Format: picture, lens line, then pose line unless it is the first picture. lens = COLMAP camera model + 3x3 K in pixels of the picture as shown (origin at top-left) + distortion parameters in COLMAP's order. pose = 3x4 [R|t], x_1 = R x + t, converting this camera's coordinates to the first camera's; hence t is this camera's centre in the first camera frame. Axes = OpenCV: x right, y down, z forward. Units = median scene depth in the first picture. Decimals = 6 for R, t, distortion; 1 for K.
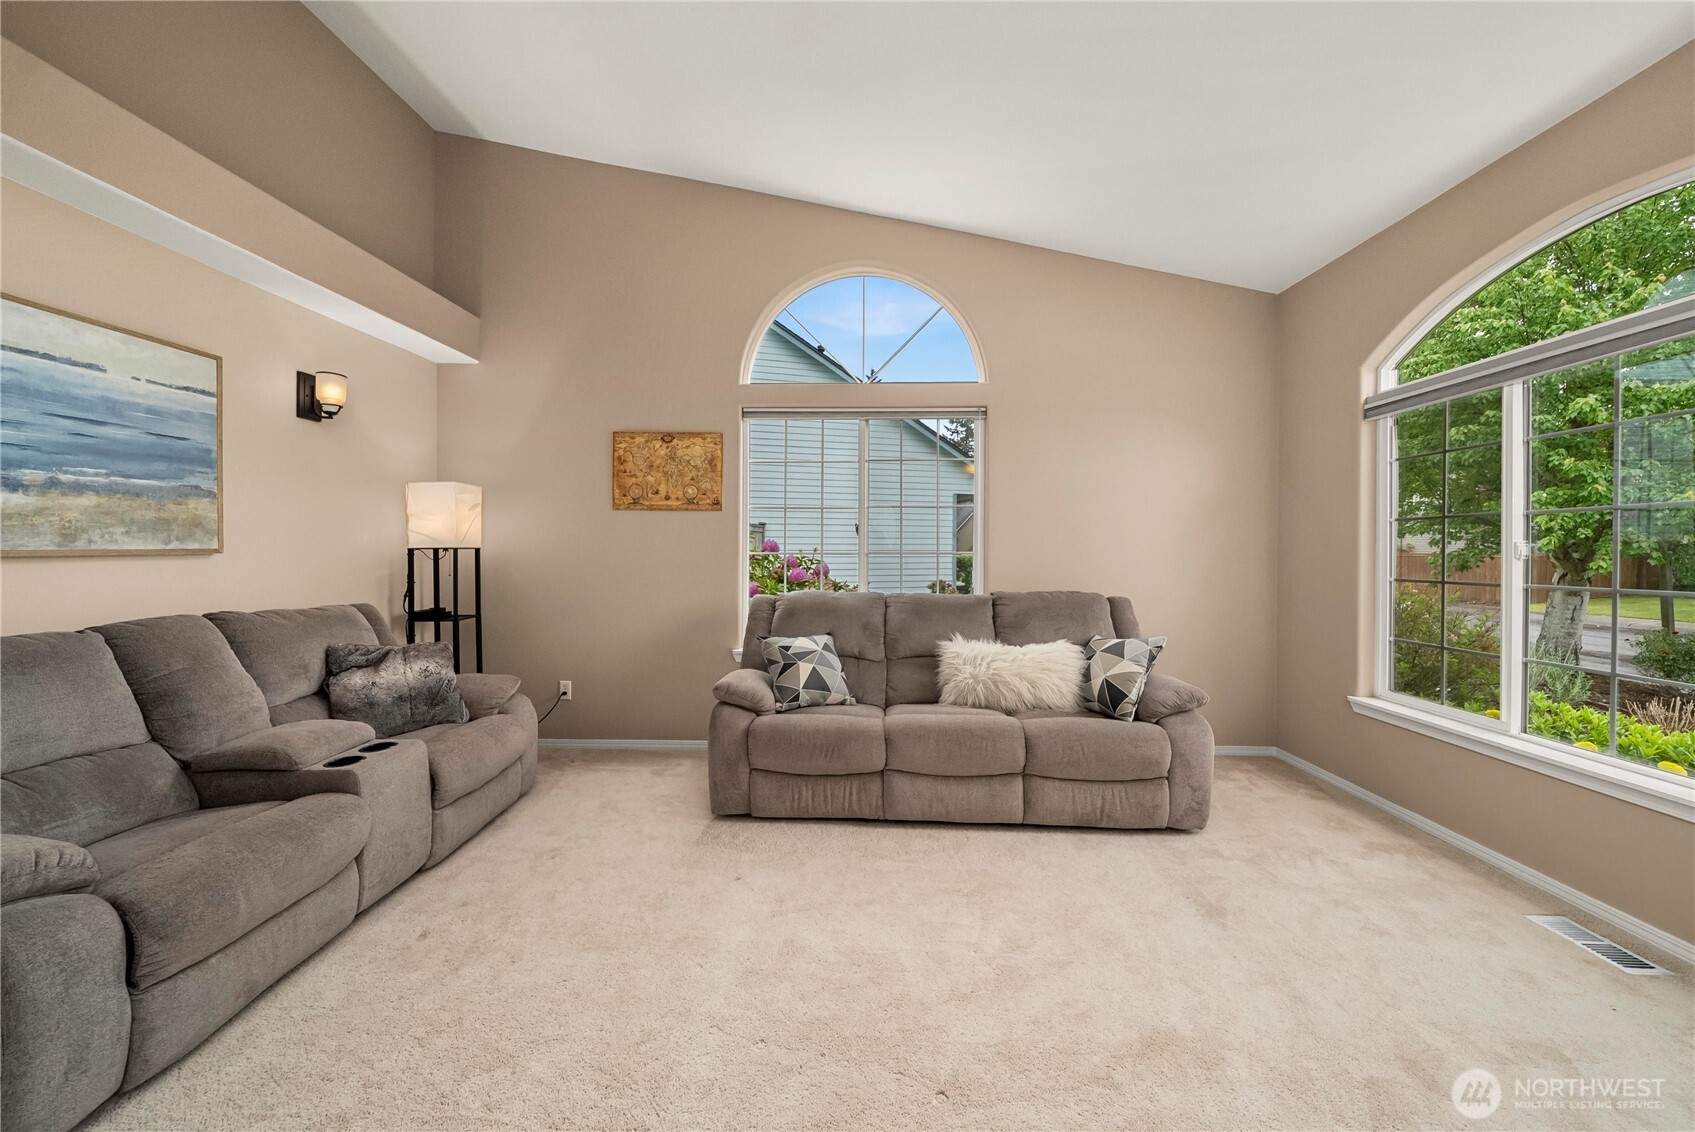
lens RADIAL K [[595.7, 0, 848.1], [0, 595.7, 548.0], [0, 0, 1]] dist [-0.002919, 0.000035]
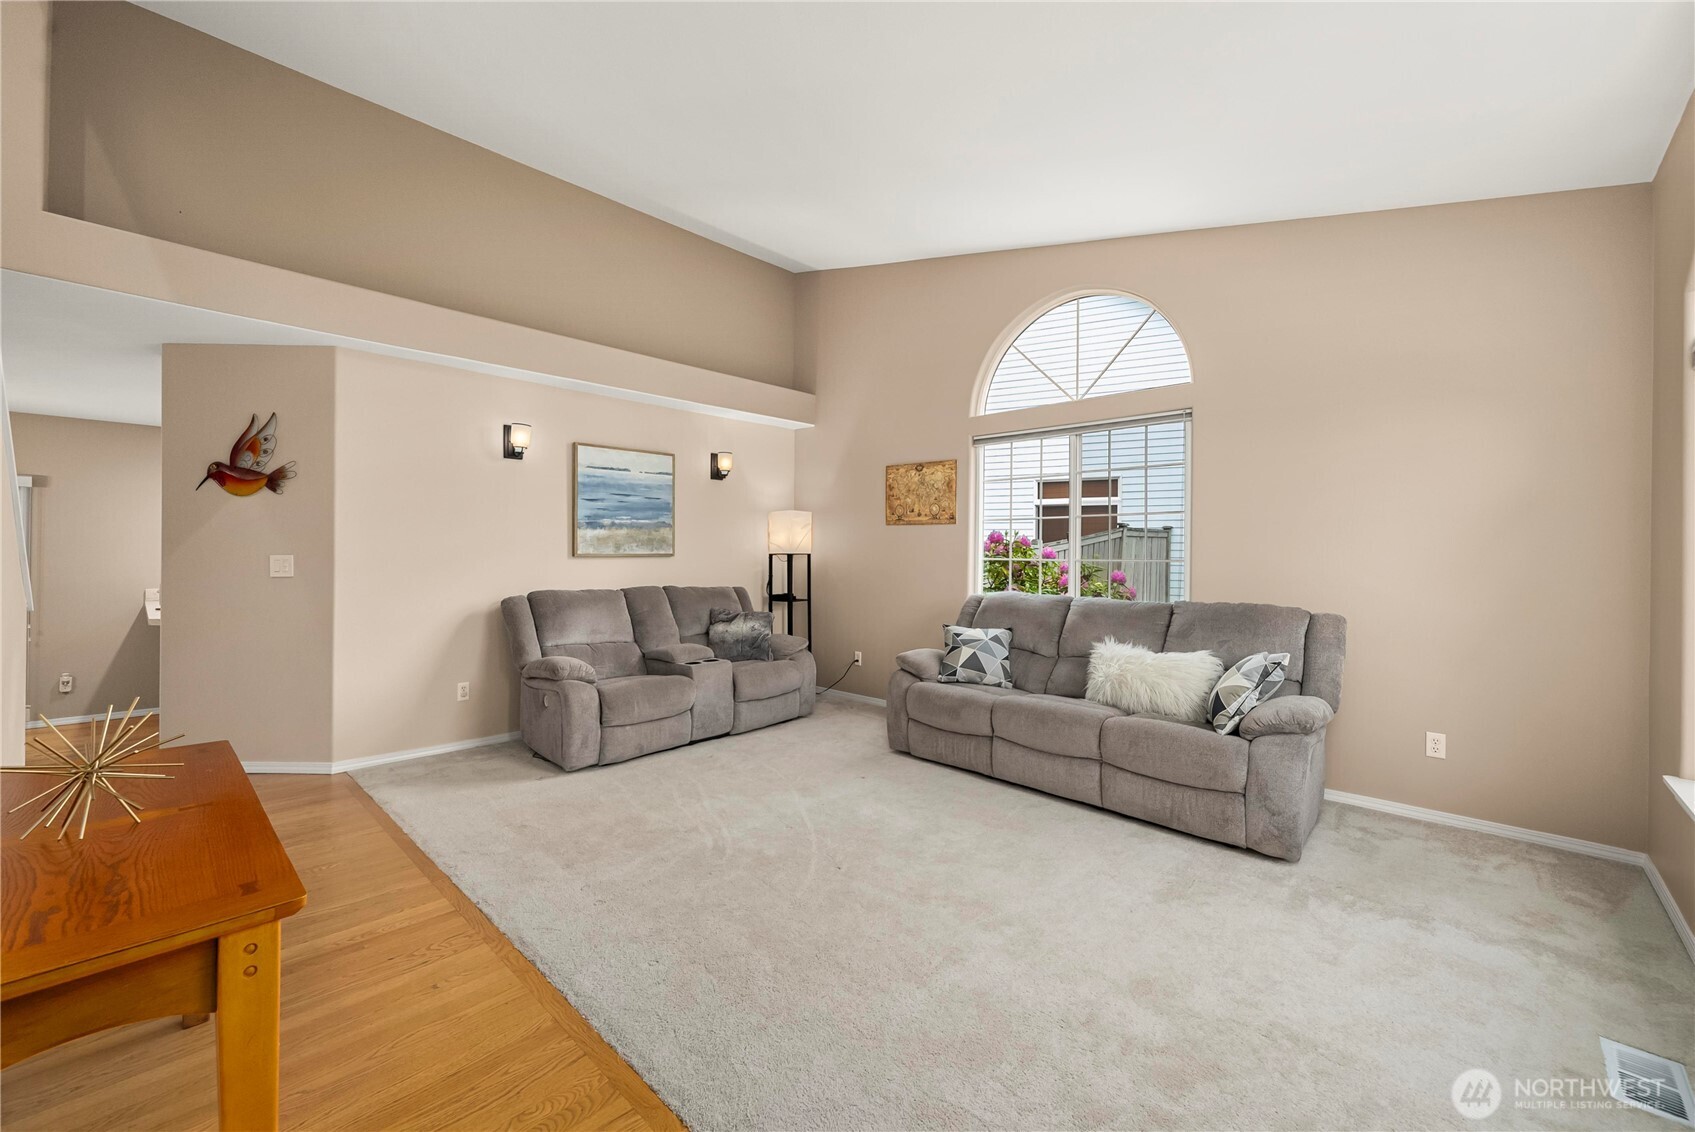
lens RADIAL K [[671.1, 0, 852.9], [0, 671.1, 548.9], [0, 0, 1]] dist [0.000248, -0.000045]
pose [[0.750218, -0.001556, -0.661189, 0.714057], [-0.004827, 0.999958, -0.007830, -0.000068], [0.661173, 0.009066, 0.750178, -0.216820]]
